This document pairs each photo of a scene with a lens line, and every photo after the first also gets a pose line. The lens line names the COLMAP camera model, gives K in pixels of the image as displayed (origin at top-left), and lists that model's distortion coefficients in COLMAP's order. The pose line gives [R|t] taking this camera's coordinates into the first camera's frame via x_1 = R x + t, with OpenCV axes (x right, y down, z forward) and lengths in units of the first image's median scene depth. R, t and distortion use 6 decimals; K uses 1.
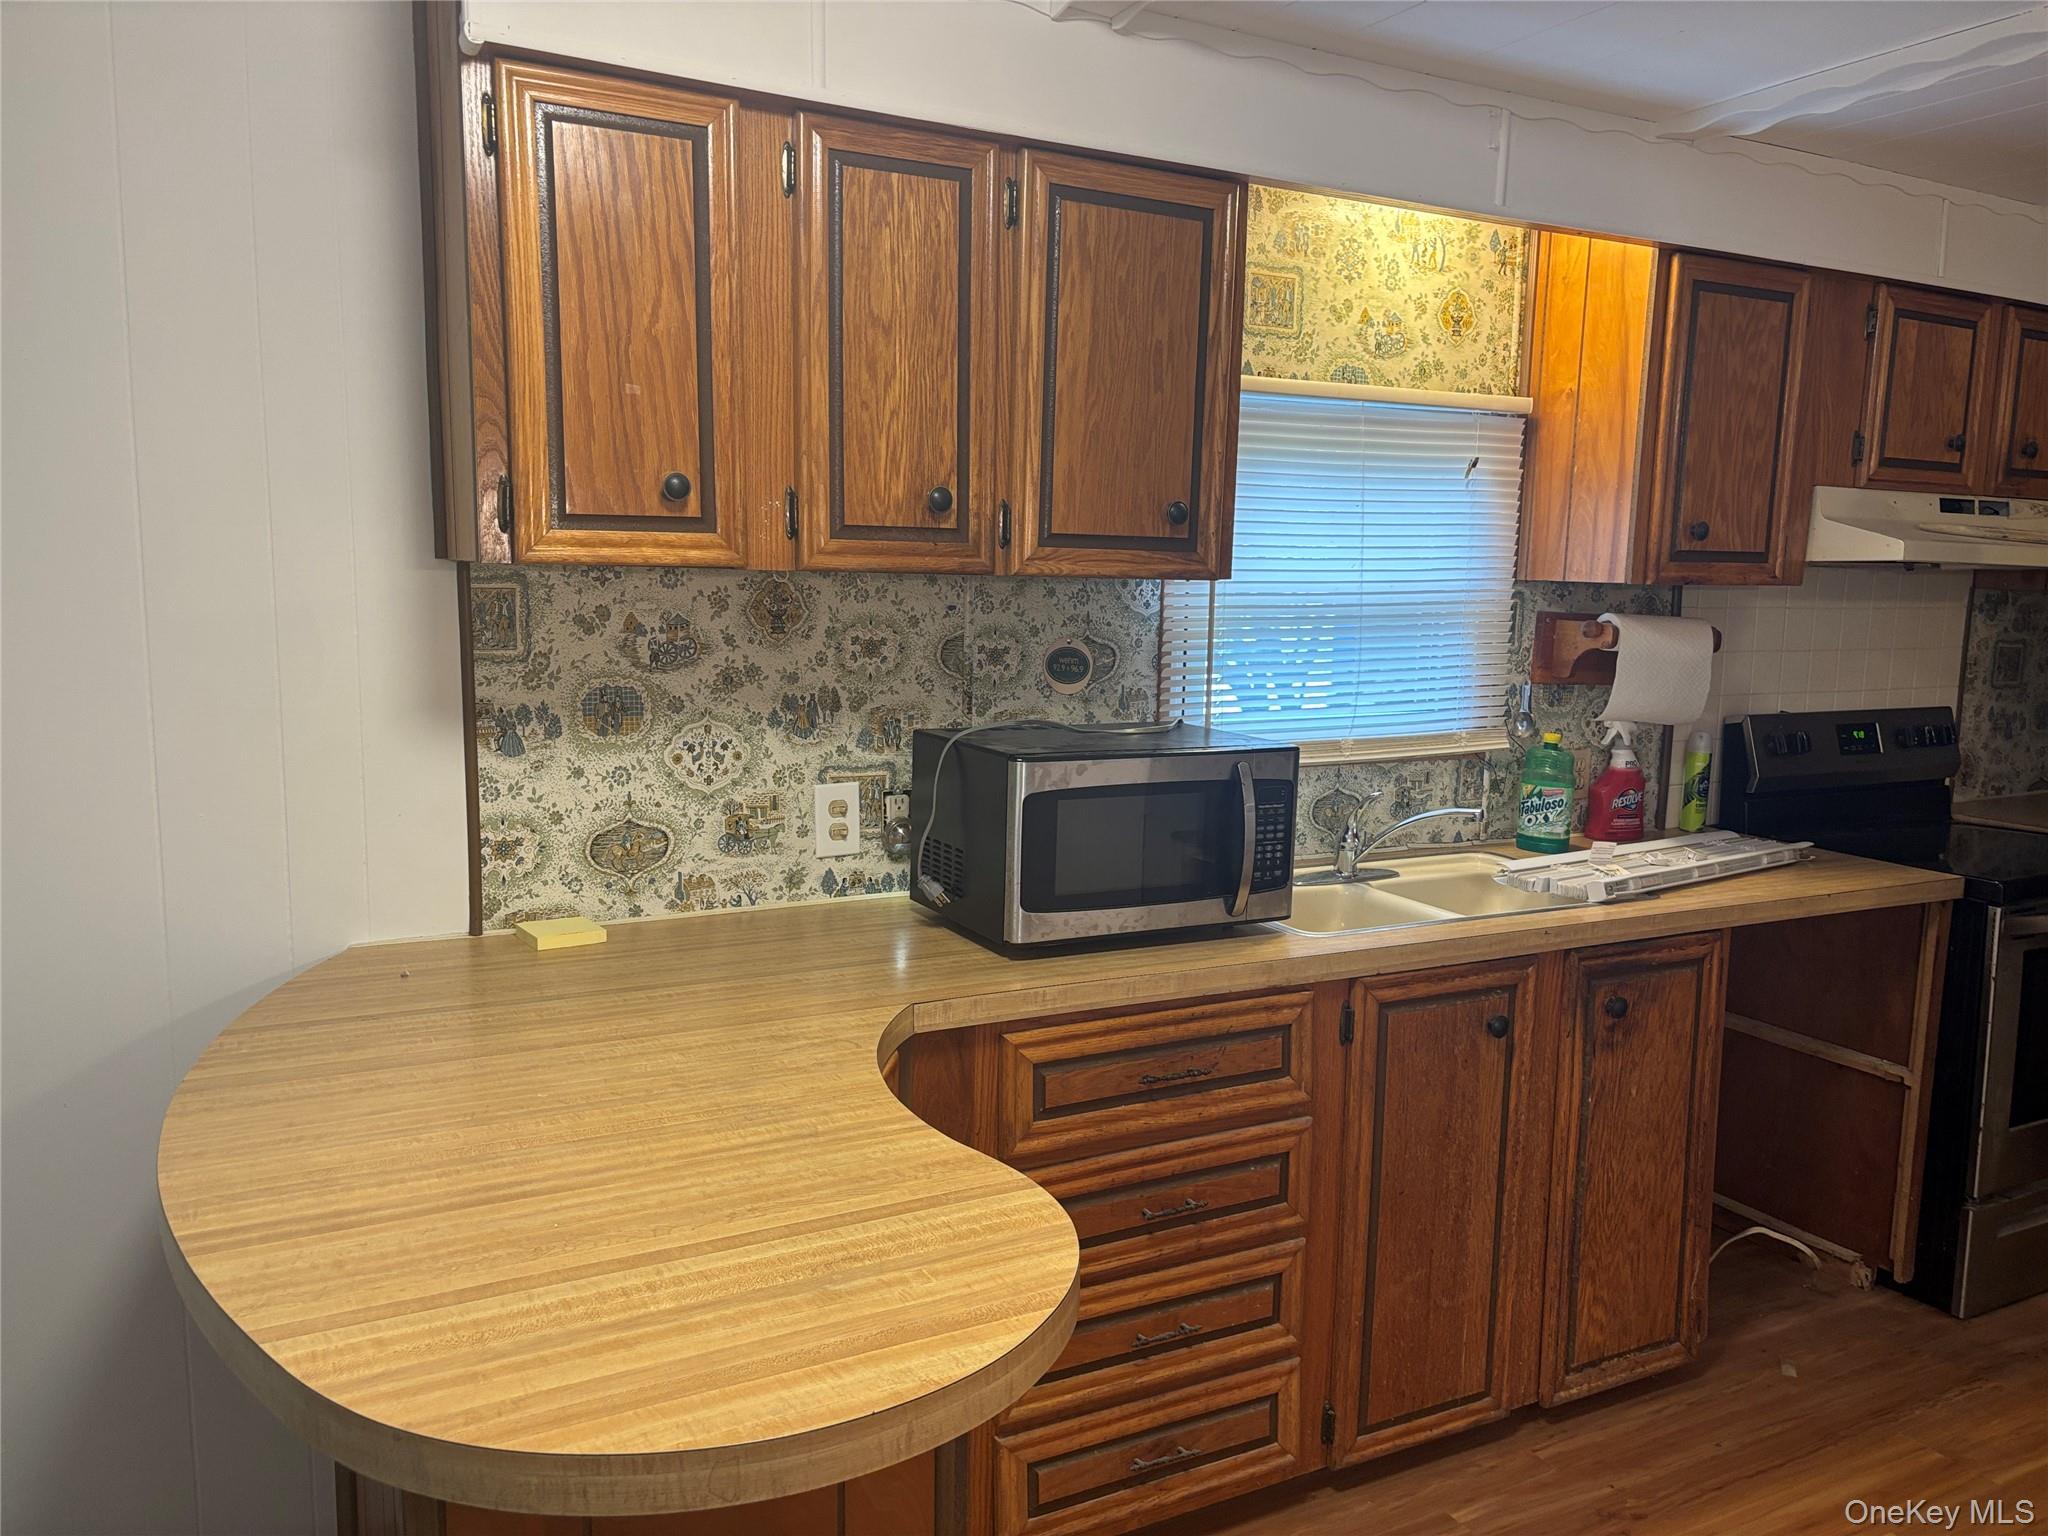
lens RADIAL K [[1542.7, 0, 1039.9], [0, 1542.7, 780.8], [0, 0, 1]] dist [0.042605, -0.042798]
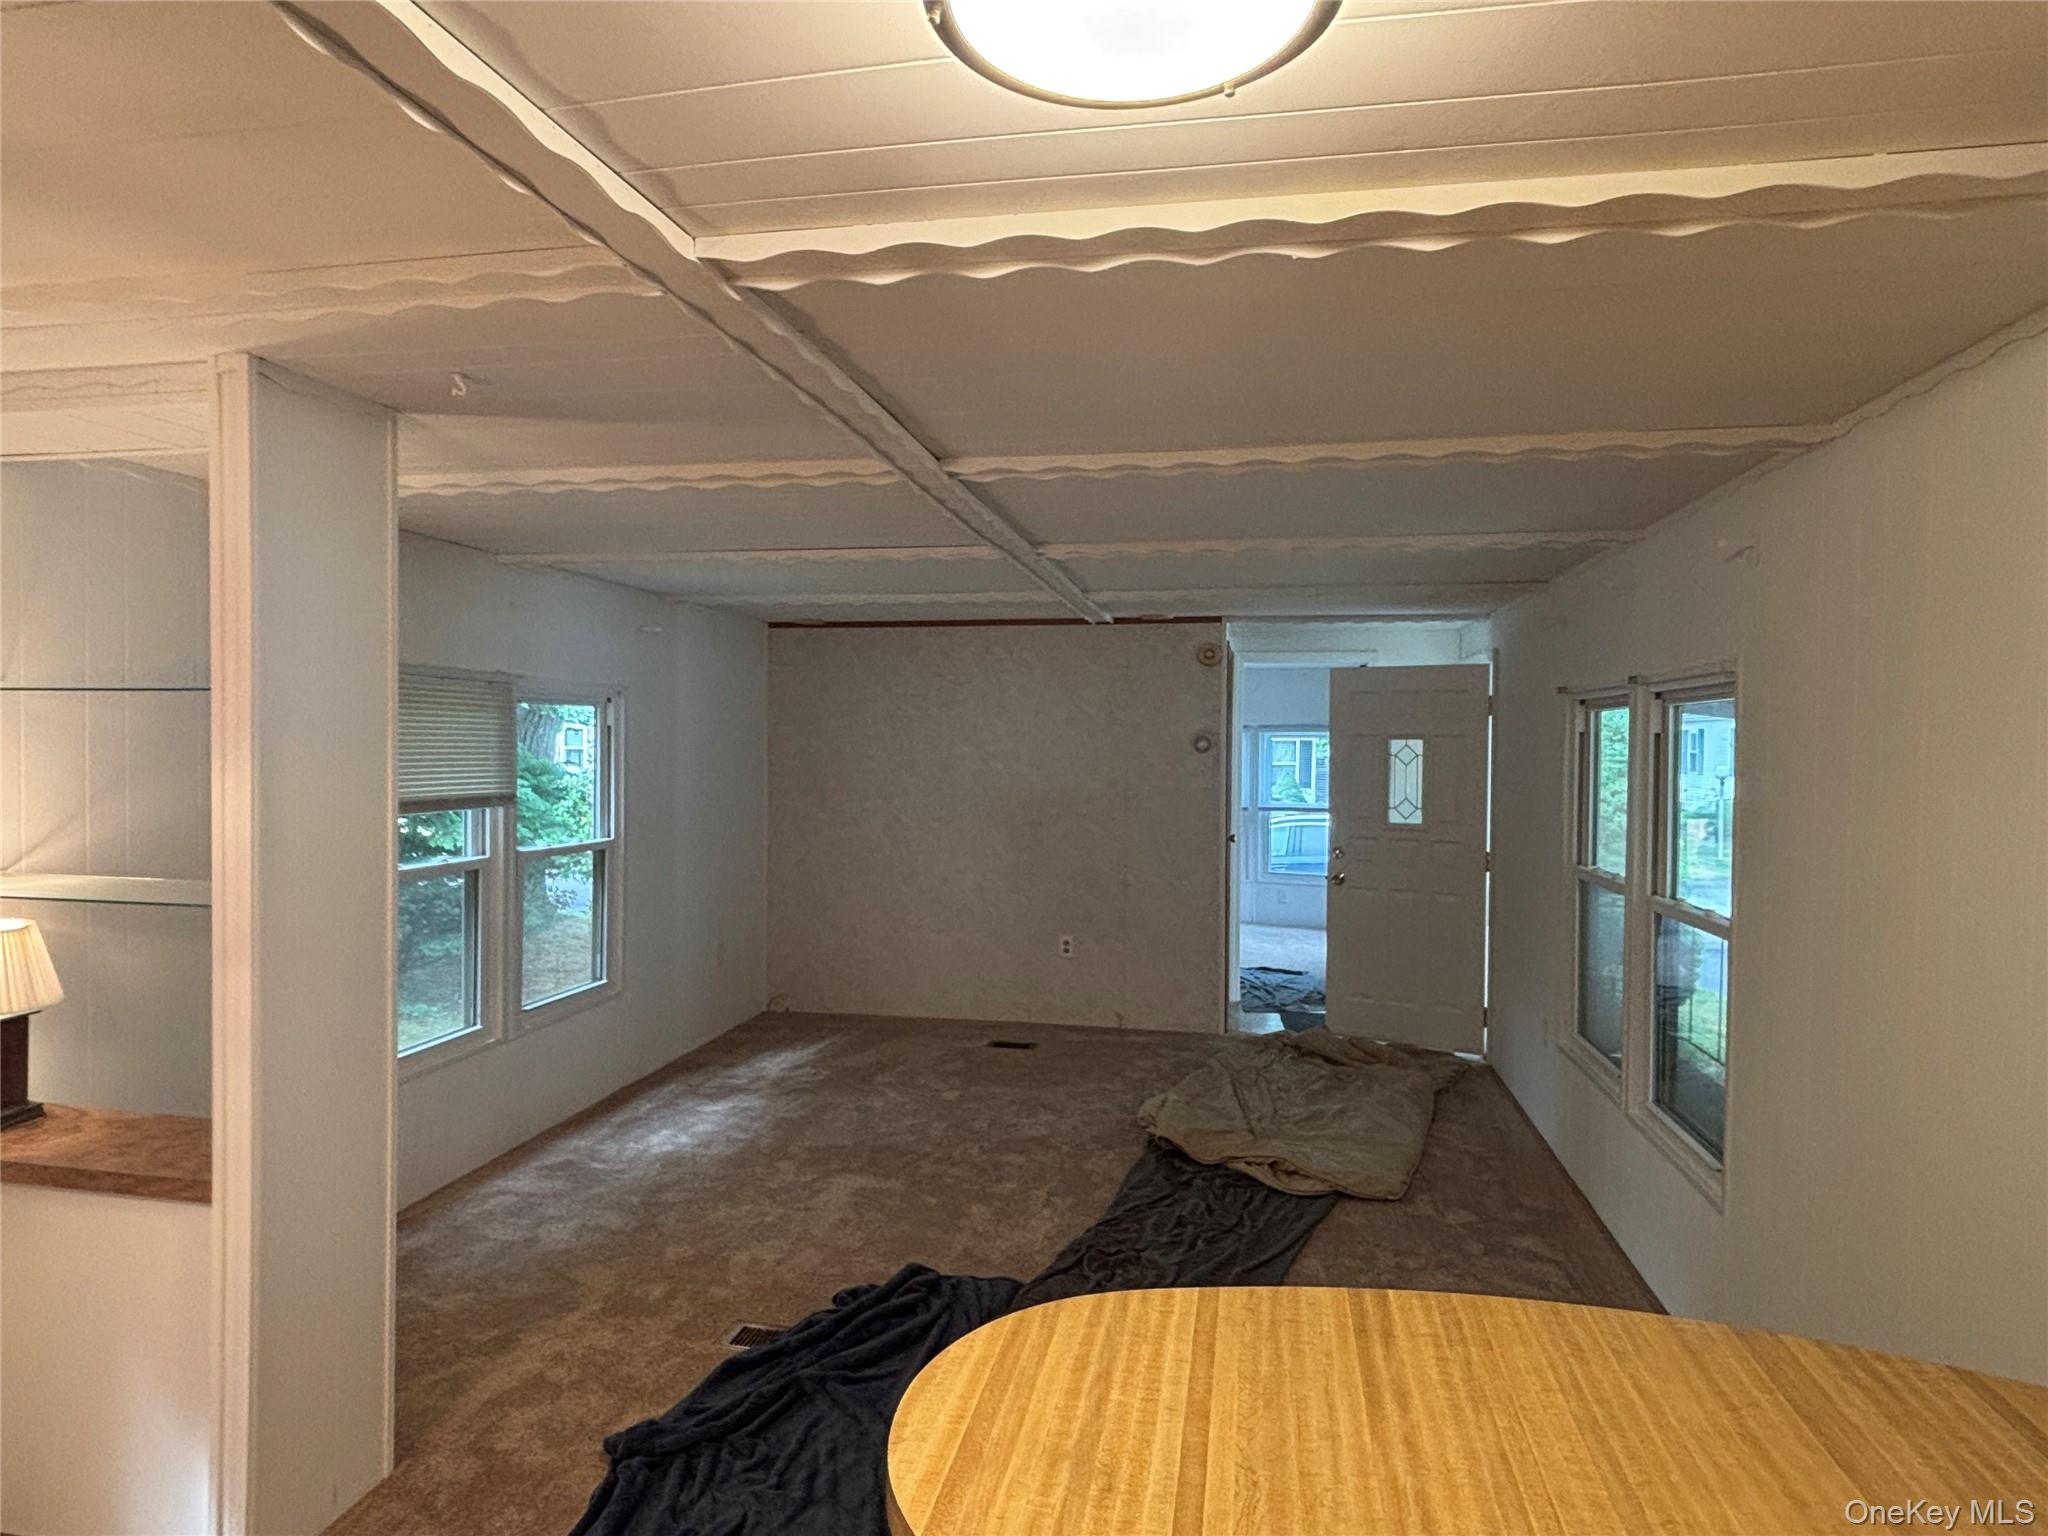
lens RADIAL K [[1167.8, 0, 1031.3], [0, 1167.8, 765.0], [0, 0, 1]] dist [0.012833, -0.017148]
pose [[-0.634049, -0.008808, -0.773243, 0.251555], [-0.129139, 0.987099, 0.094648, -0.125609], [0.762434, 0.159868, -0.627007, 0.607053]]
